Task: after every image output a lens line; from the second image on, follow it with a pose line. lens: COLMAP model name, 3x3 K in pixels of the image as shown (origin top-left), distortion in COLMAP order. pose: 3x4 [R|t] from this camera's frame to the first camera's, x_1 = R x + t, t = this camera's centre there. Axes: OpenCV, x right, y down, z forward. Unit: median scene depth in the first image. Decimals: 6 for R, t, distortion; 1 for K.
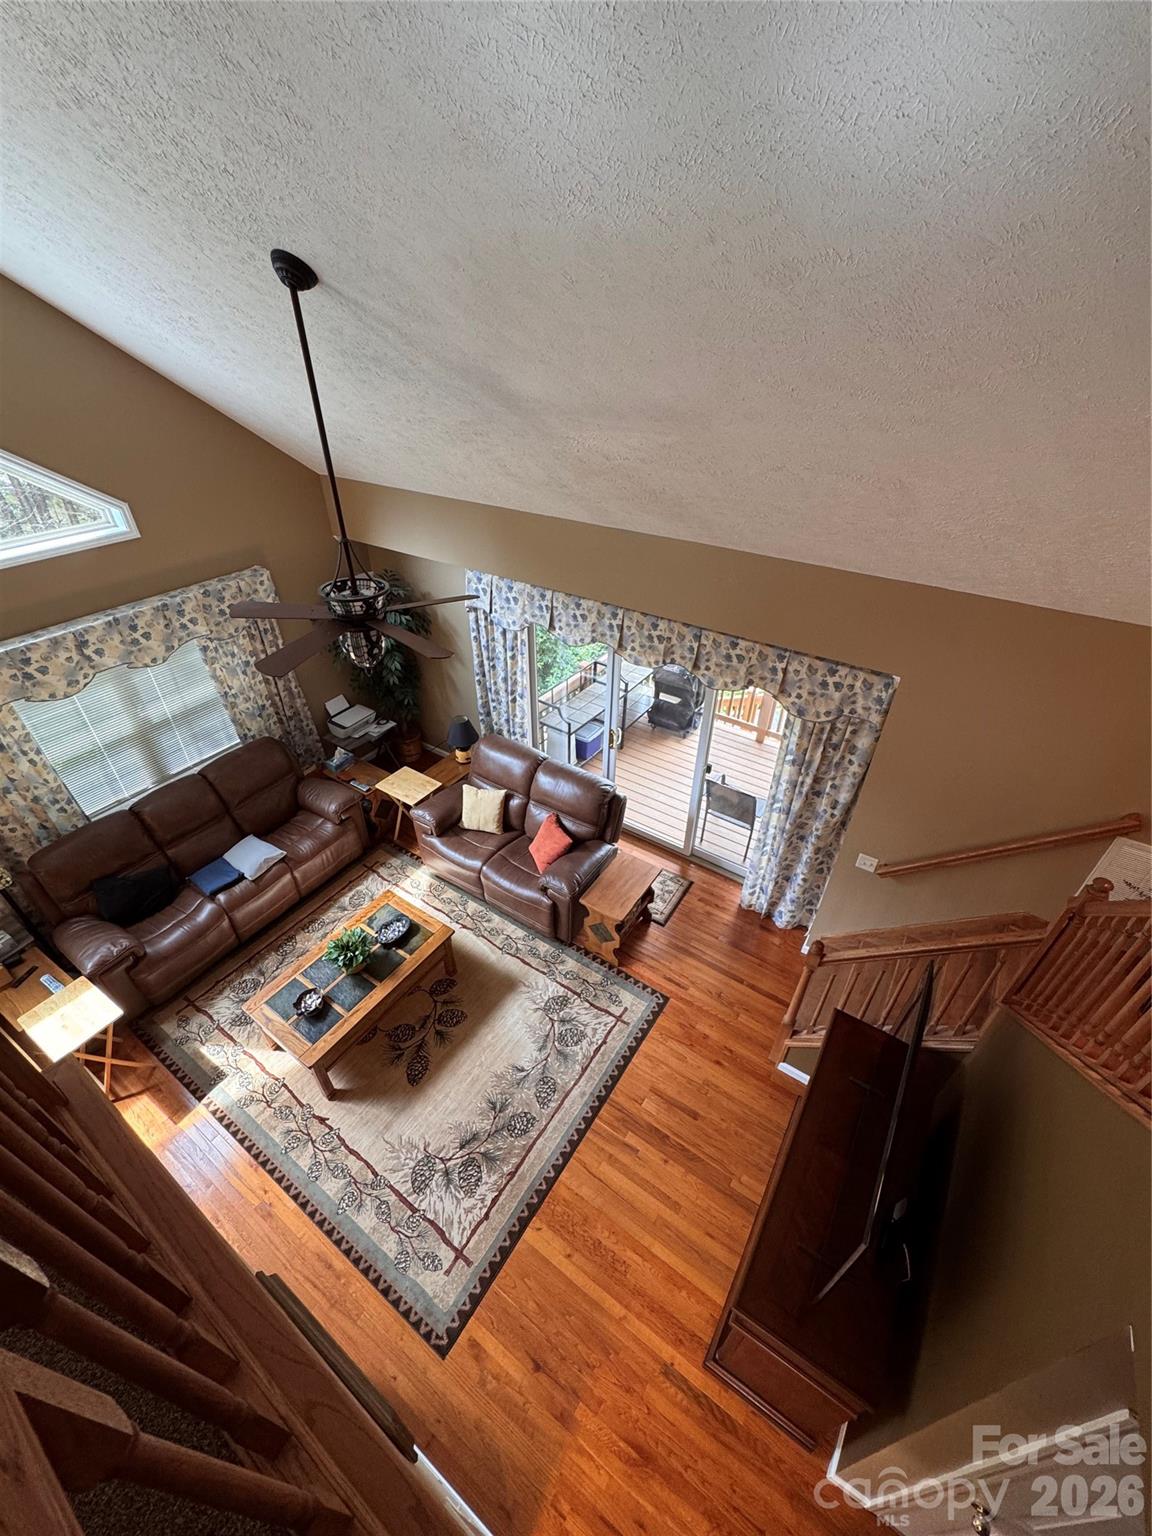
lens RADIAL K [[617.5, 0, 576.0], [0, 617.5, 768.0], [0, 0, 1]] dist [-0.003900, 0.000189]
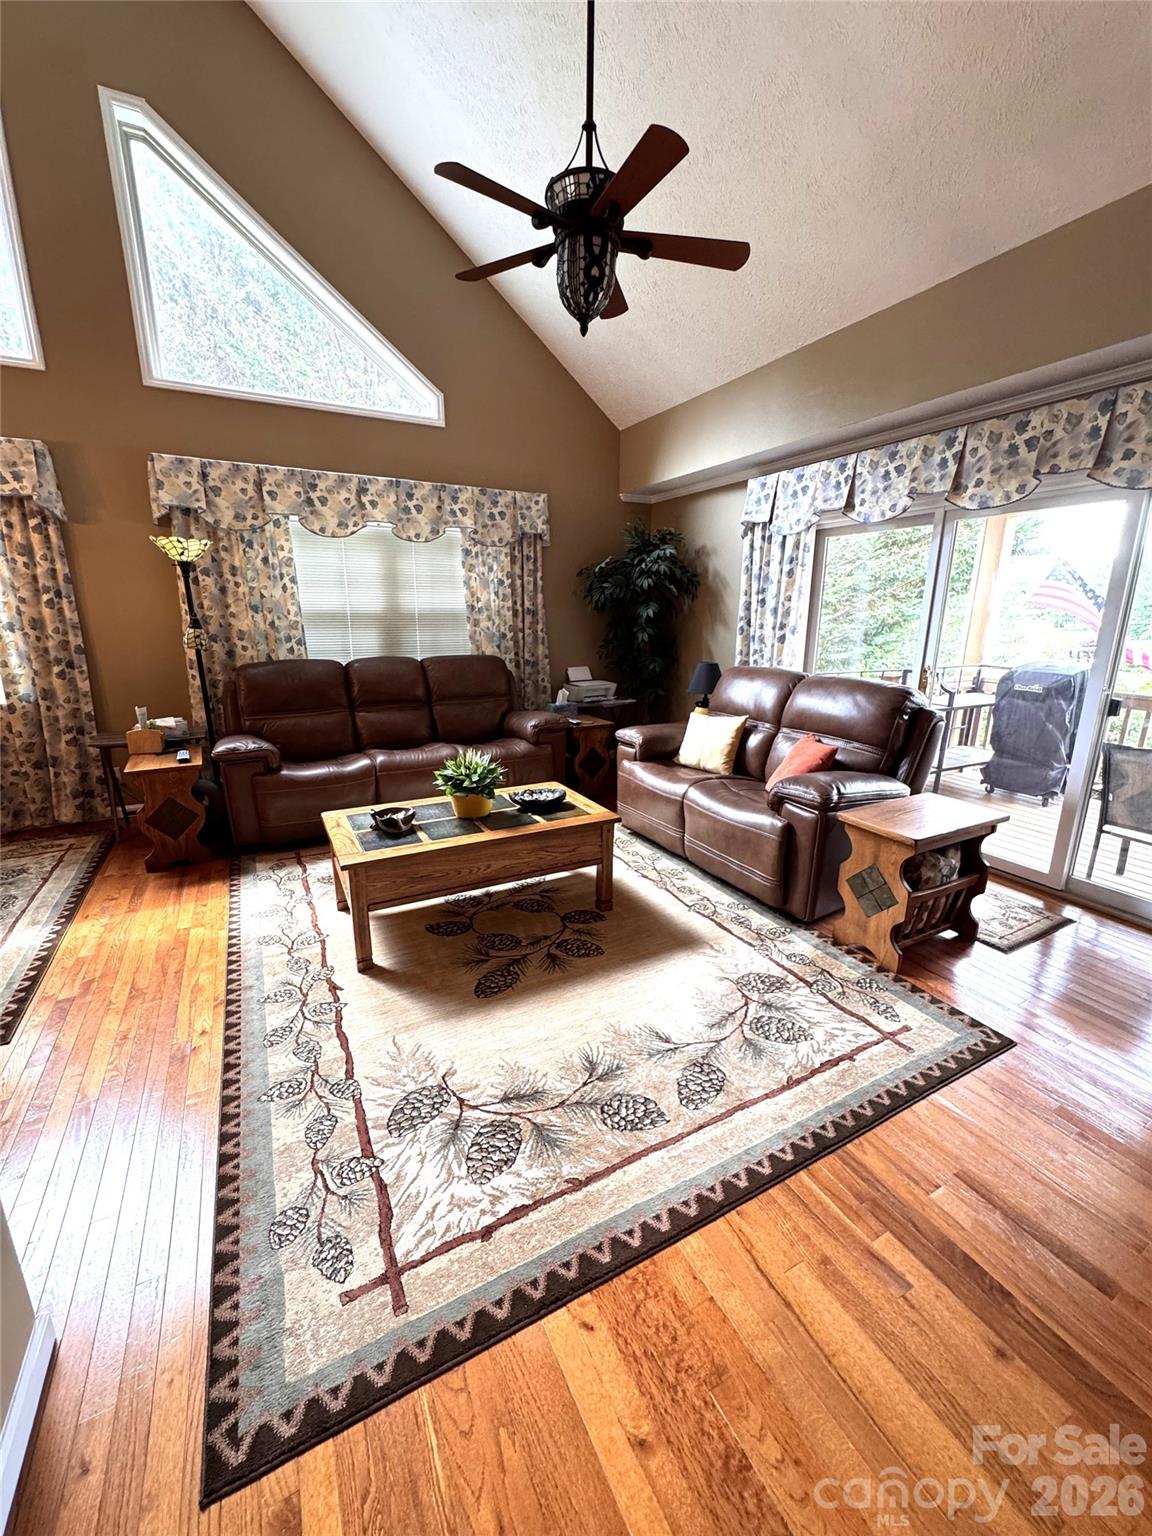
lens RADIAL K [[615.2, 0, 576.0], [0, 615.2, 768.0], [0, 0, 1]] dist [-0.005601, 0.000783]
pose [[0.883146, 0.115107, -0.454756, 0.047438], [-0.275612, 0.911781, -0.304456, 0.424552], [0.379593, 0.394215, 0.836961, 0.424868]]
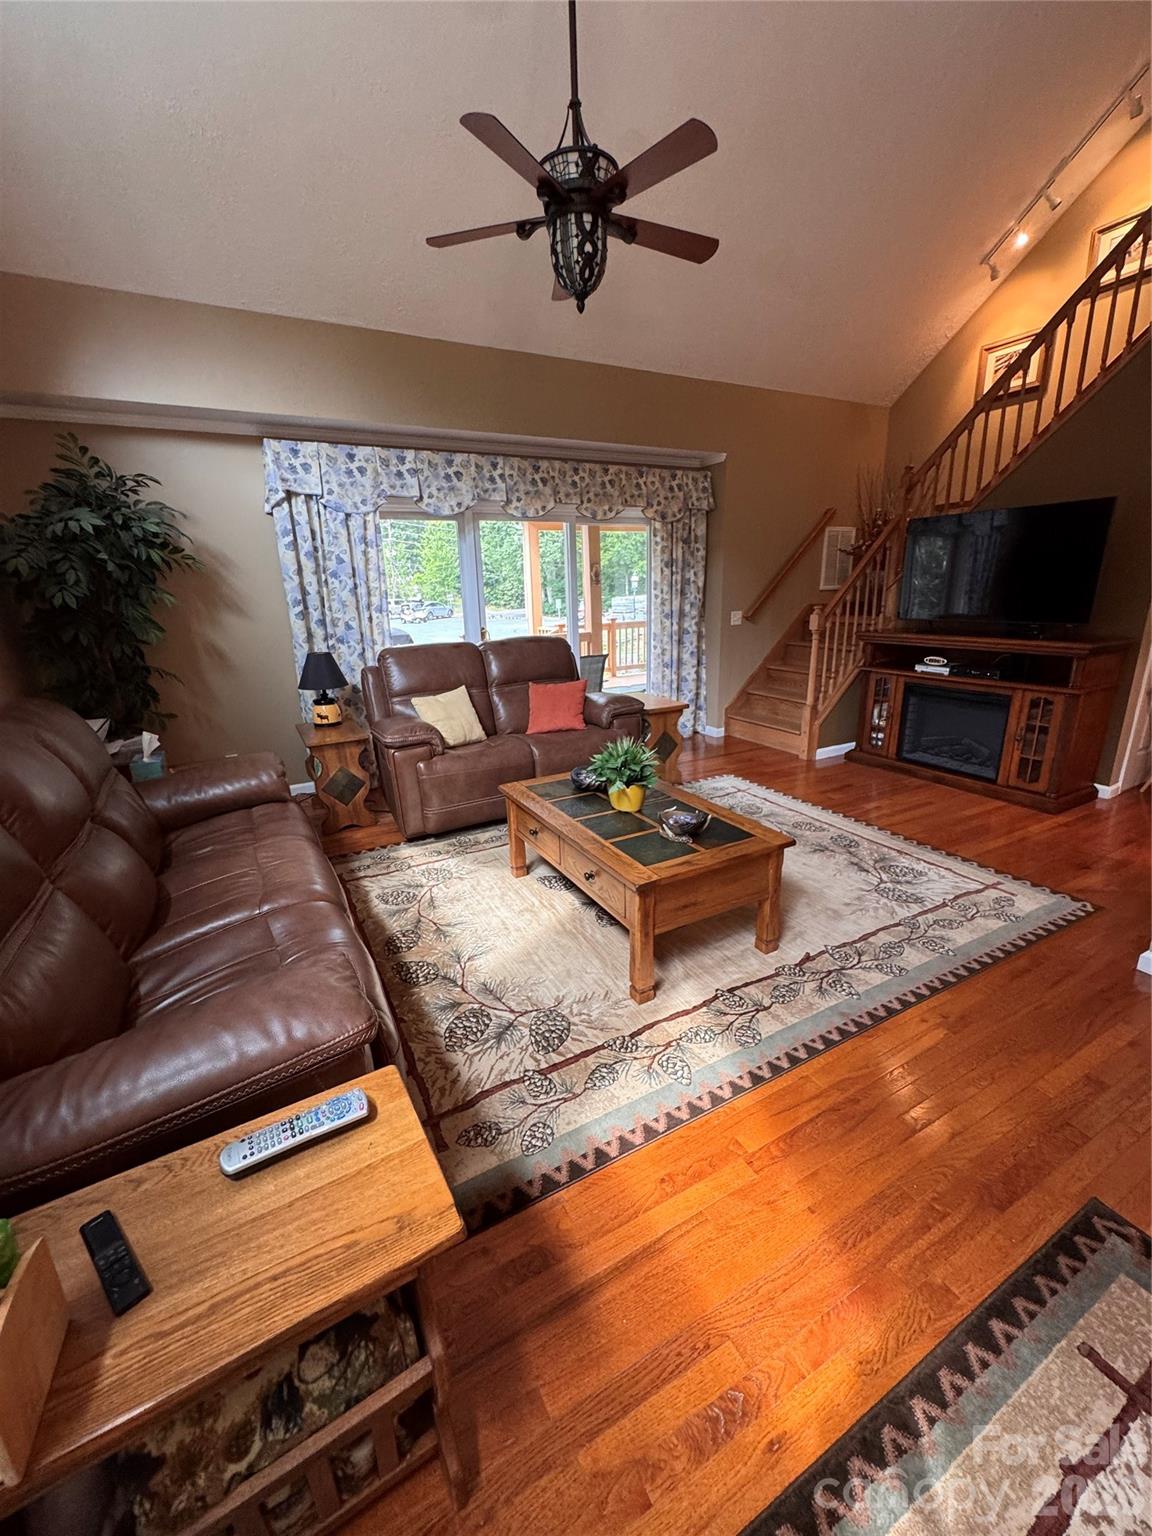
lens RADIAL K [[615.2, 0, 576.0], [0, 615.2, 768.0], [0, 0, 1]] dist [-0.005601, 0.000783]
pose [[0.464010, -0.268842, 0.844049, -0.853139], [0.545522, 0.837440, -0.033160, 0.263839], [-0.697926, 0.475834, 0.535240, 0.641001]]
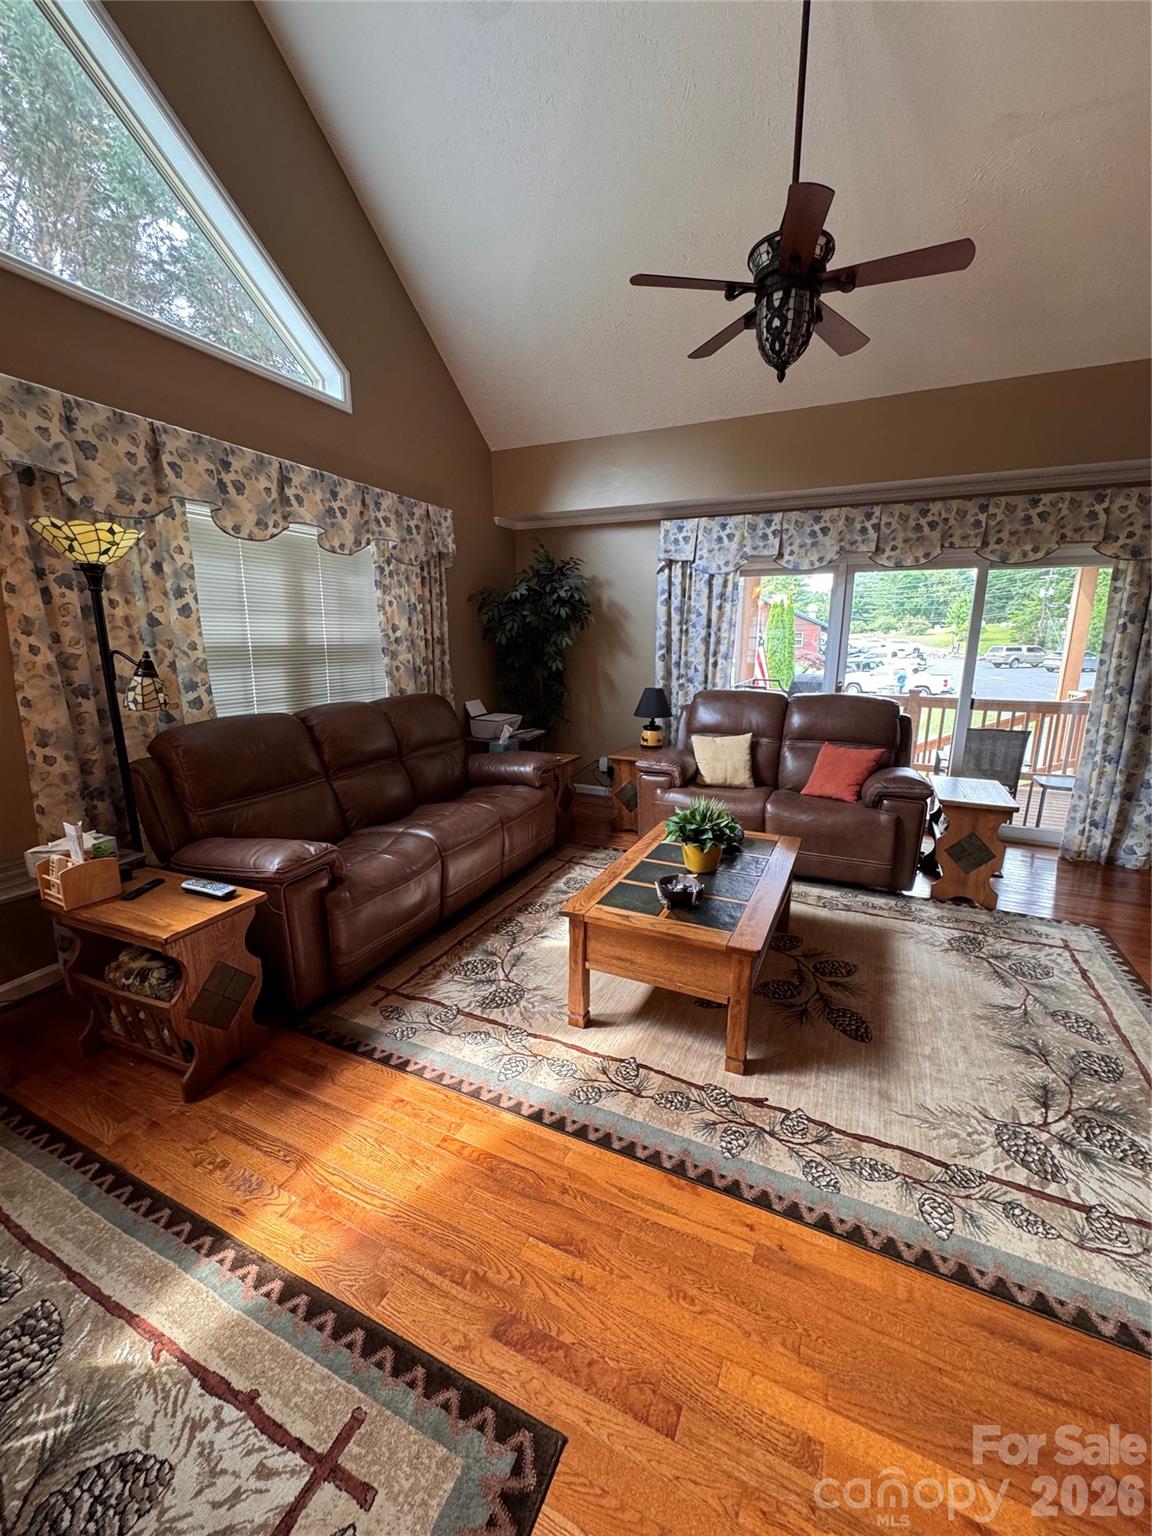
lens RADIAL K [[615.2, 0, 576.0], [0, 615.2, 768.0], [0, 0, 1]] dist [-0.005601, 0.000783]
pose [[0.988194, -0.034320, 0.149315, -0.540398], [0.091455, 0.914042, -0.395174, 0.436973], [-0.122917, 0.404164, 0.906390, 0.386432]]
